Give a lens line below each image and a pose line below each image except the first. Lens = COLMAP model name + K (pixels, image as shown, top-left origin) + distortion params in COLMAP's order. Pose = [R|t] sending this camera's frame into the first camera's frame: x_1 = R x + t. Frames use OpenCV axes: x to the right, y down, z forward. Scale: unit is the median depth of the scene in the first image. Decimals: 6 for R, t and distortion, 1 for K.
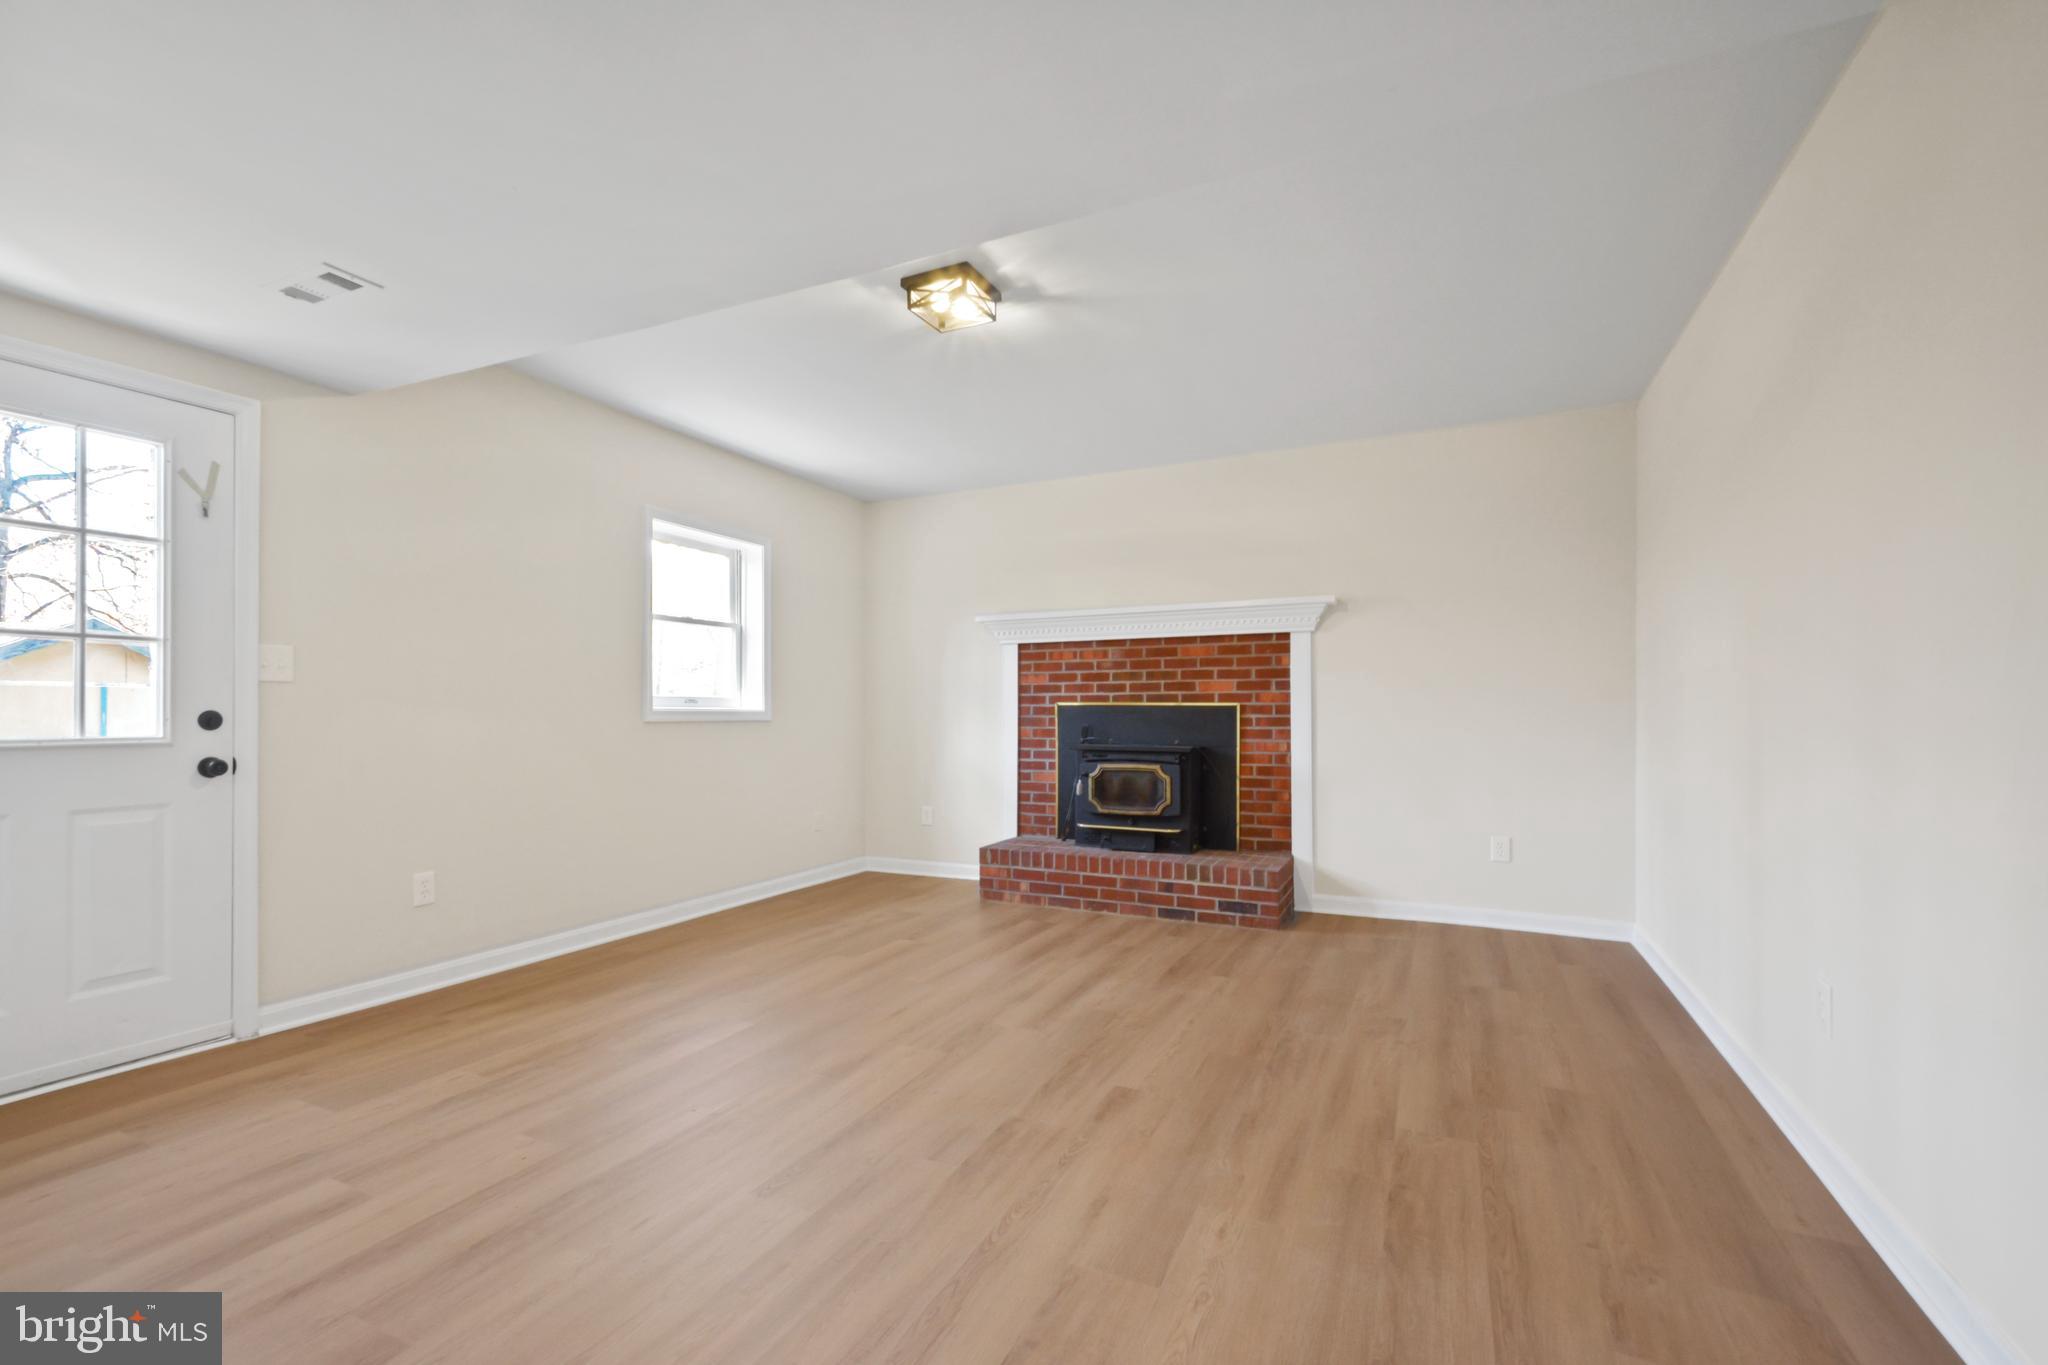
lens RADIAL K [[905.5, 0, 1001.3], [0, 905.5, 703.5], [0, 0, 1]] dist [-0.001596, -0.000517]
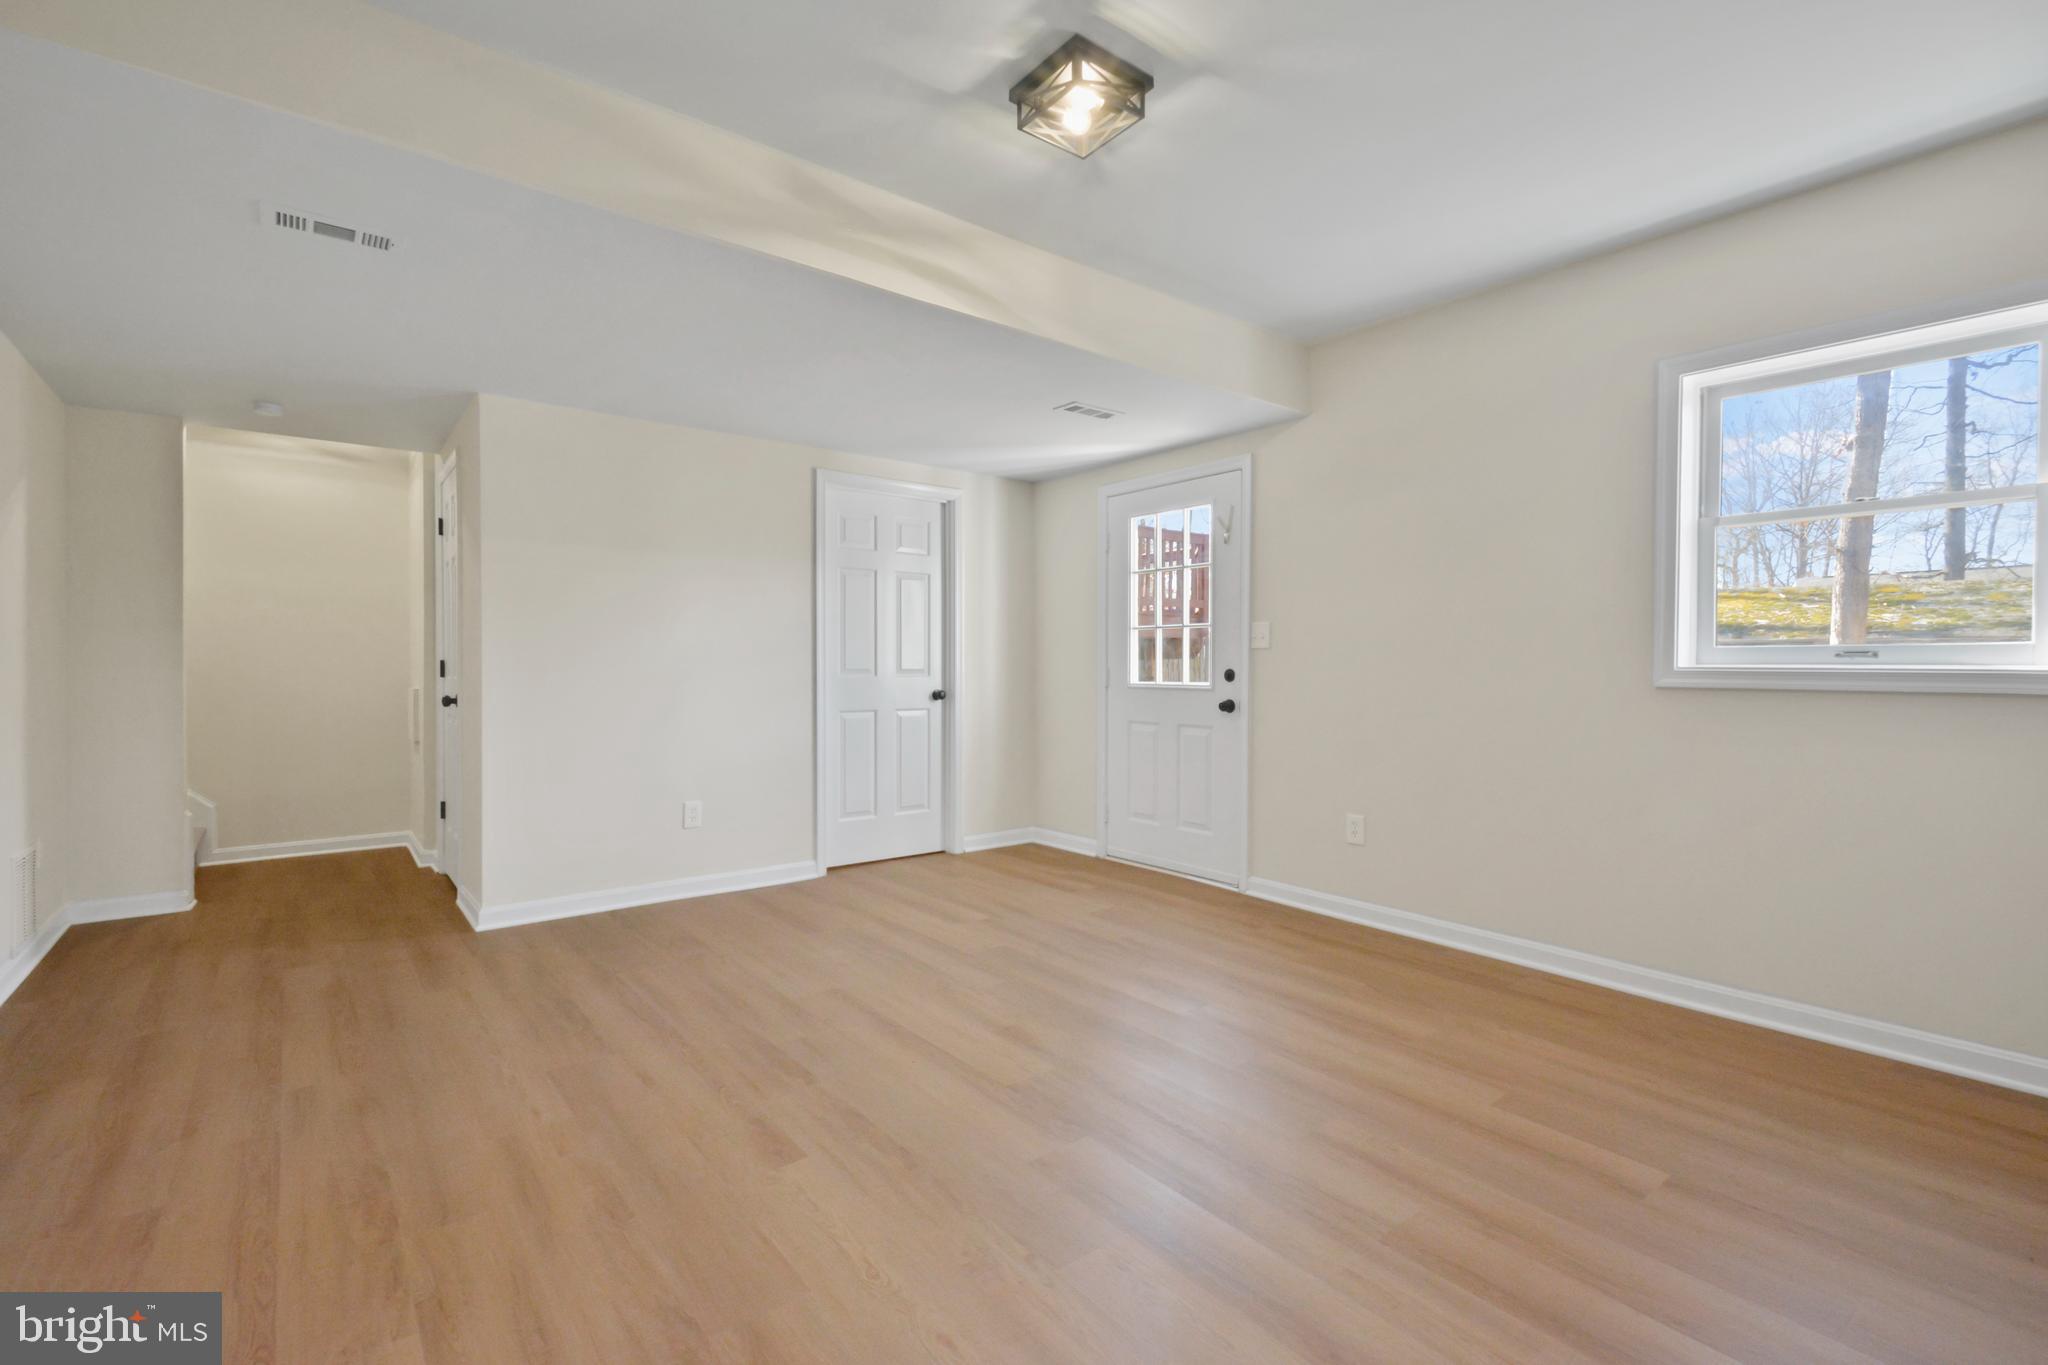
lens RADIAL K [[927.6, 0, 1024.0], [0, 927.6, 682.5], [0, 0, 1]] dist [0.042613, -0.030223]
pose [[-0.443824, 0.015063, -0.895987, 0.692744], [0.005875, 0.999886, 0.013900, 0.006789], [0.896095, 0.000905, -0.443862, 1.393189]]
